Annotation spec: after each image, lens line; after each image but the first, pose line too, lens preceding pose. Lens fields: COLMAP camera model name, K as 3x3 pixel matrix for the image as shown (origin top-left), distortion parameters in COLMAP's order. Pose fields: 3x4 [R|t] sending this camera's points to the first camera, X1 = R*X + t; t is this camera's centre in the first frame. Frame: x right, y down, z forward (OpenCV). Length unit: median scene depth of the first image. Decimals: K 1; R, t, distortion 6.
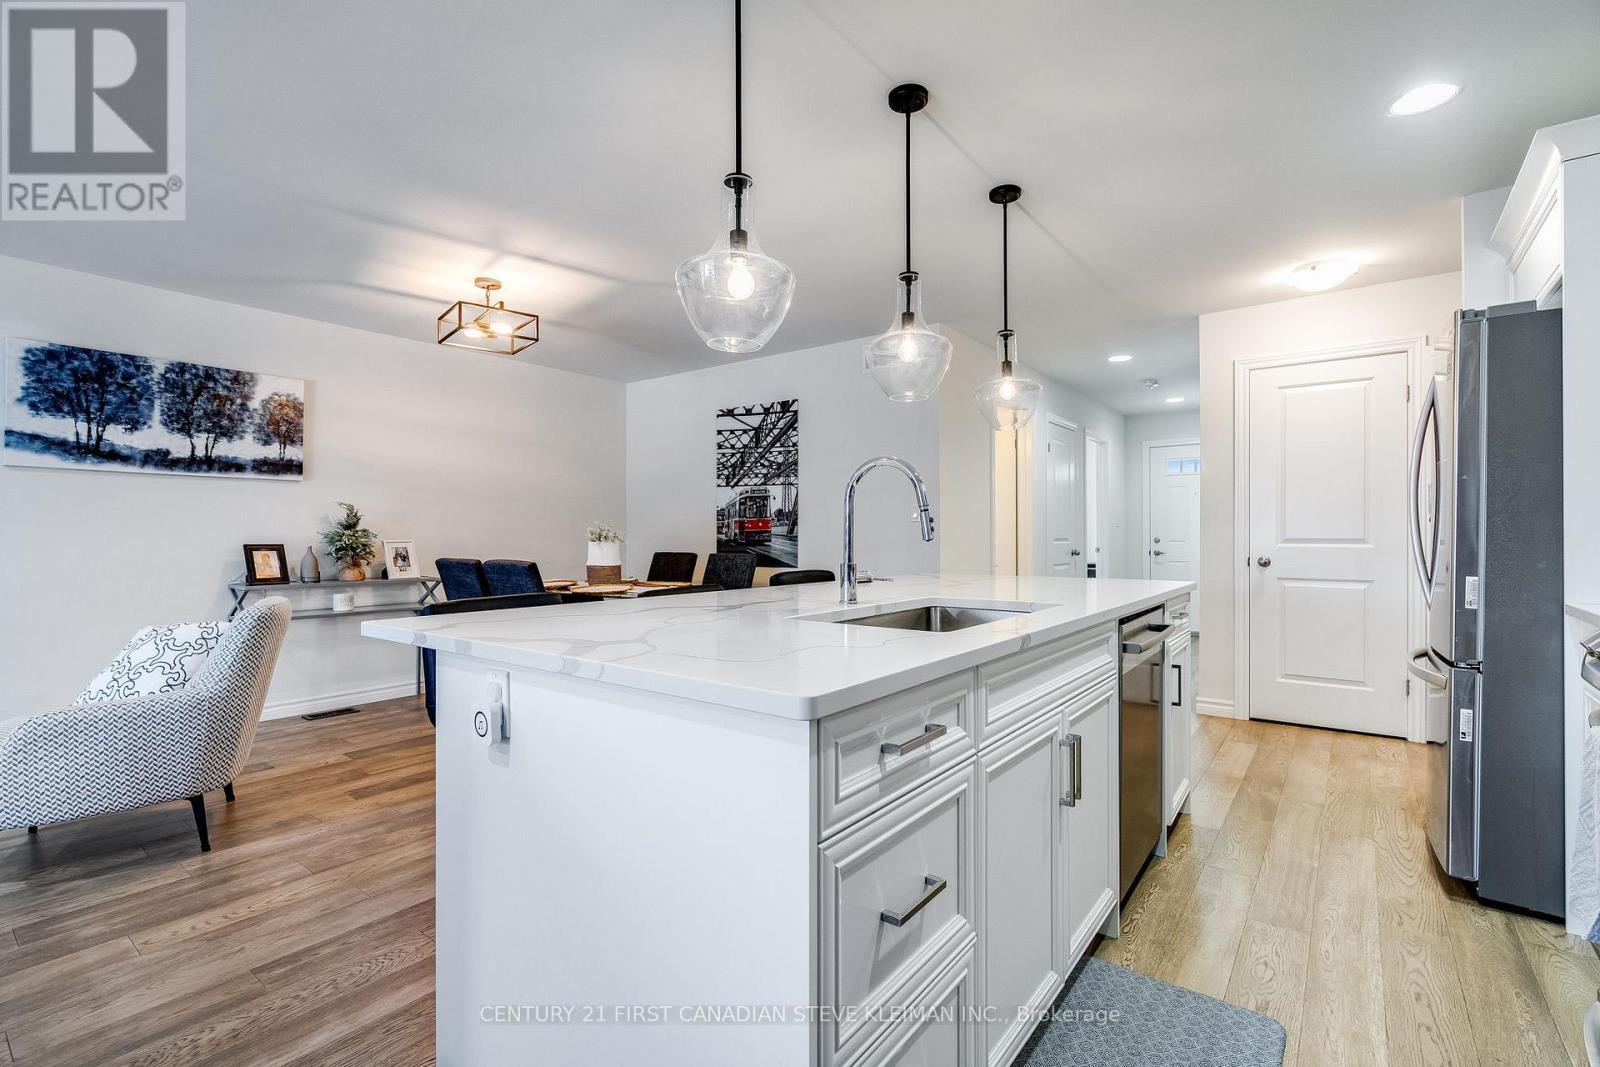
lens RADIAL K [[742.9, 0, 800.0], [0, 742.9, 533.5], [0, 0, 1]] dist [-0.000869, 0.000174]
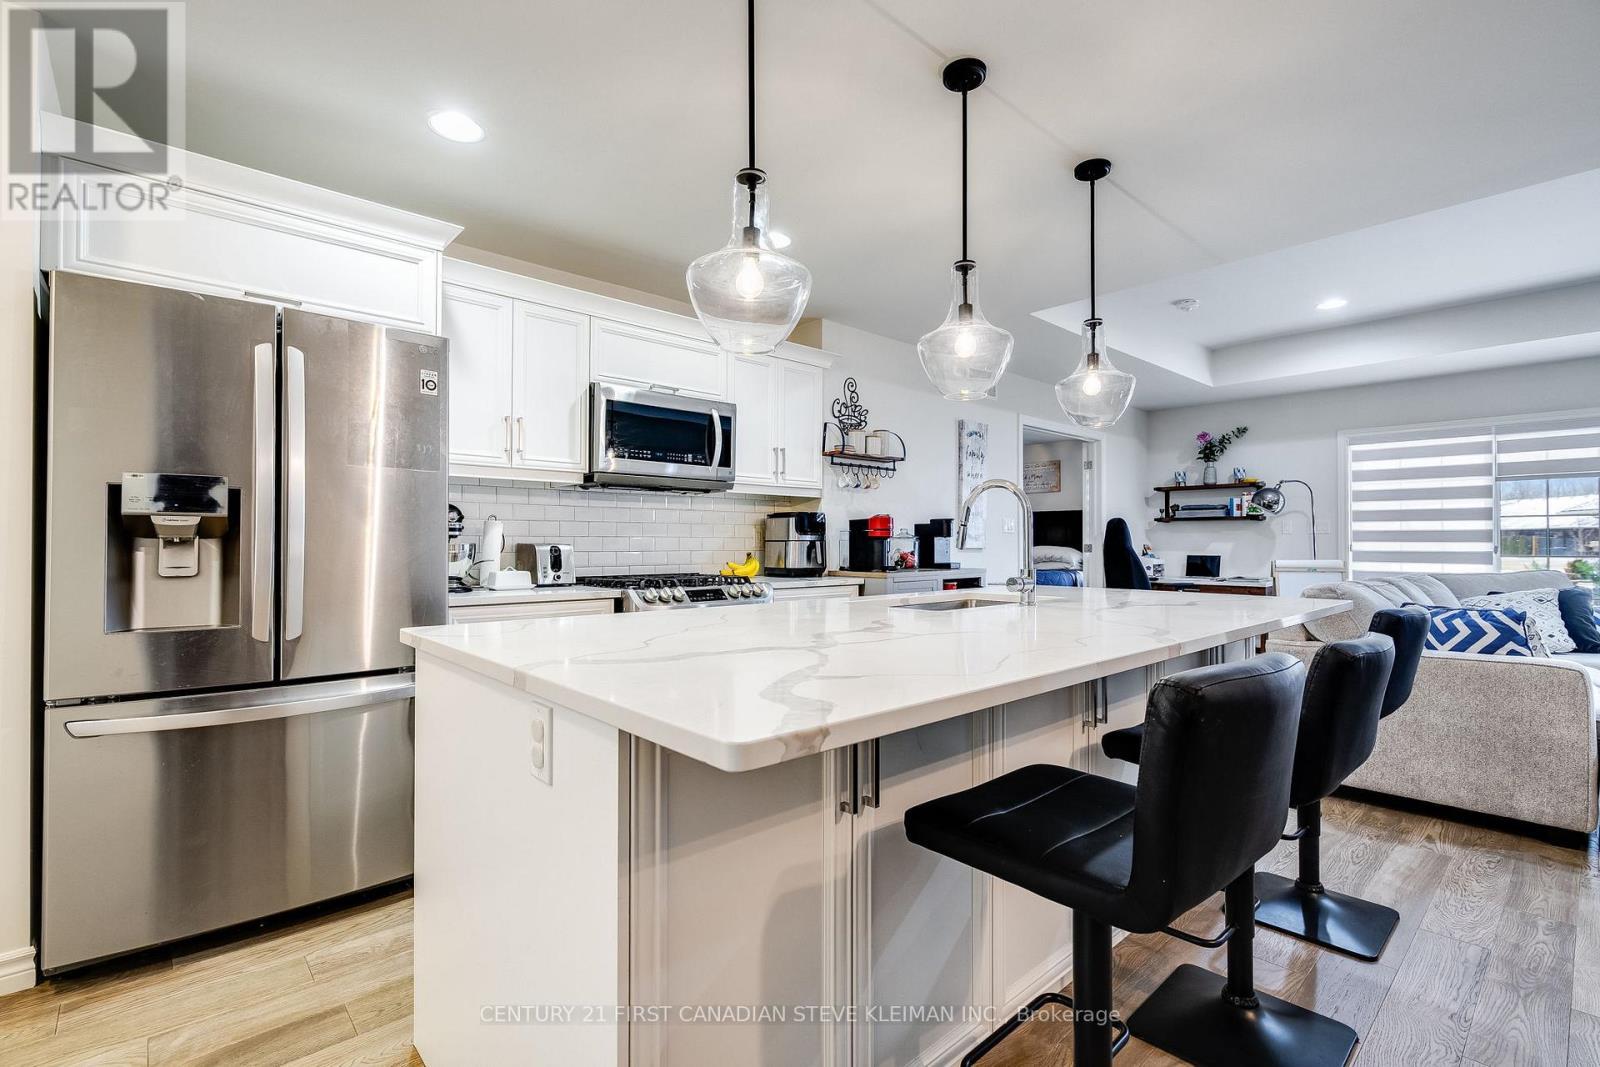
lens RADIAL K [[731.2, 0, 800.0], [0, 731.2, 533.5], [0, 0, 1]] dist [-0.003202, -0.000284]
pose [[-0.982973, 0.002621, 0.183733, 0.102180], [-0.000149, 0.999887, -0.015059, 0.000928], [-0.183752, -0.014830, -0.982861, 1.052442]]
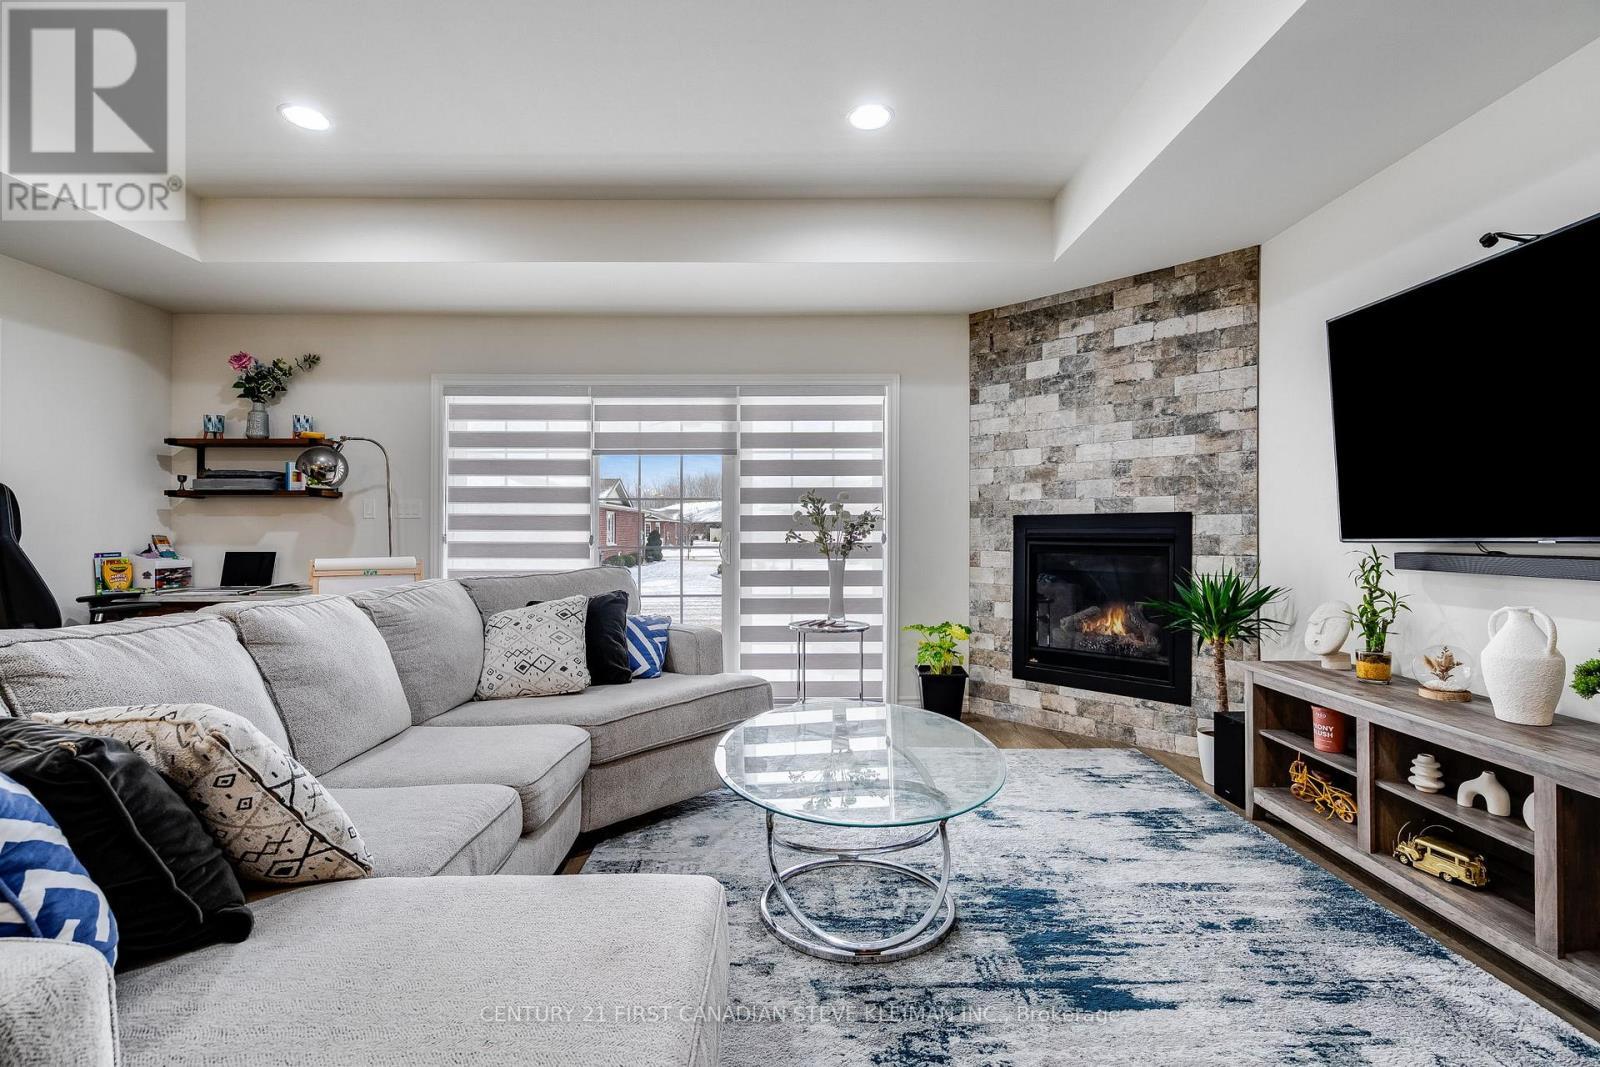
lens RADIAL K [[738.1, 0, 798.7], [0, 738.1, 525.9], [0, 0, 1]] dist [-0.003219, 0.001213]
pose [[-0.791786, -0.002319, -0.610795, -0.480582], [0.003629, 0.999957, -0.008502, 0.000470], [0.610788, -0.008948, -0.791743, 0.558406]]
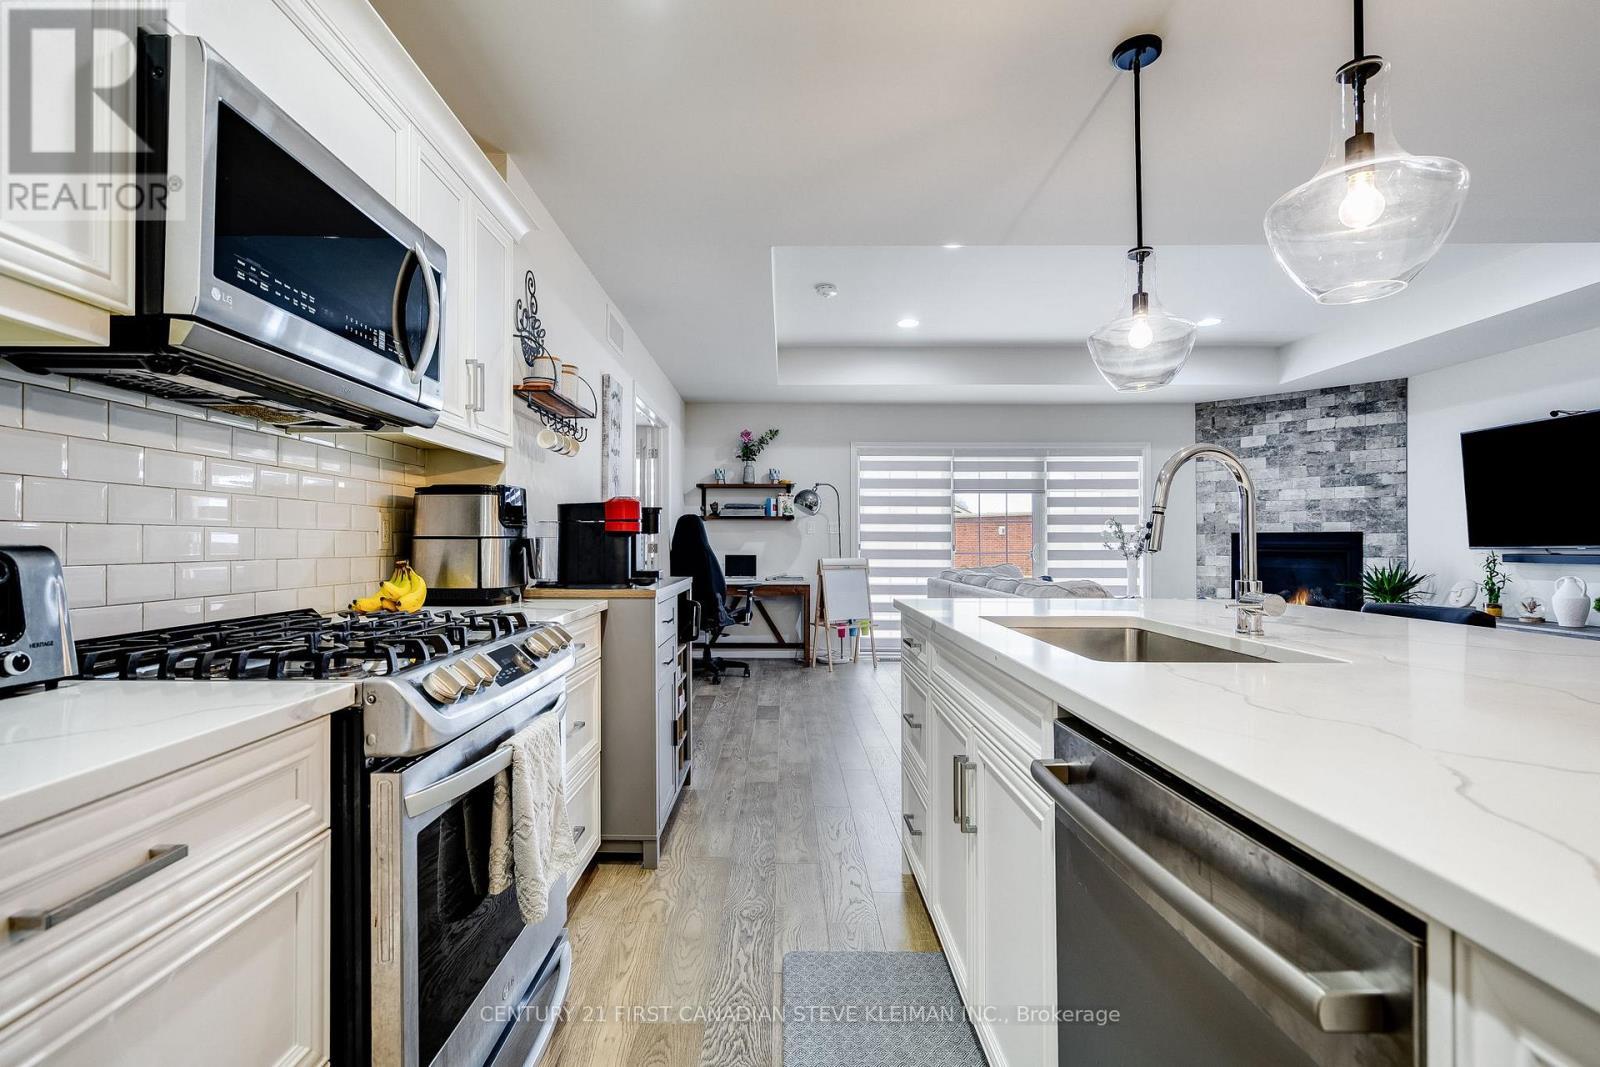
lens RADIAL K [[743.3, 0, 781.1], [0, 743.3, 534.3], [0, 0, 1]] dist [0.000525, -0.000226]
pose [[-0.801276, -0.006284, -0.598262, 0.444936], [0.001326, 0.999924, -0.012279, 0.000253], [0.598293, -0.010632, -0.801207, 0.648497]]
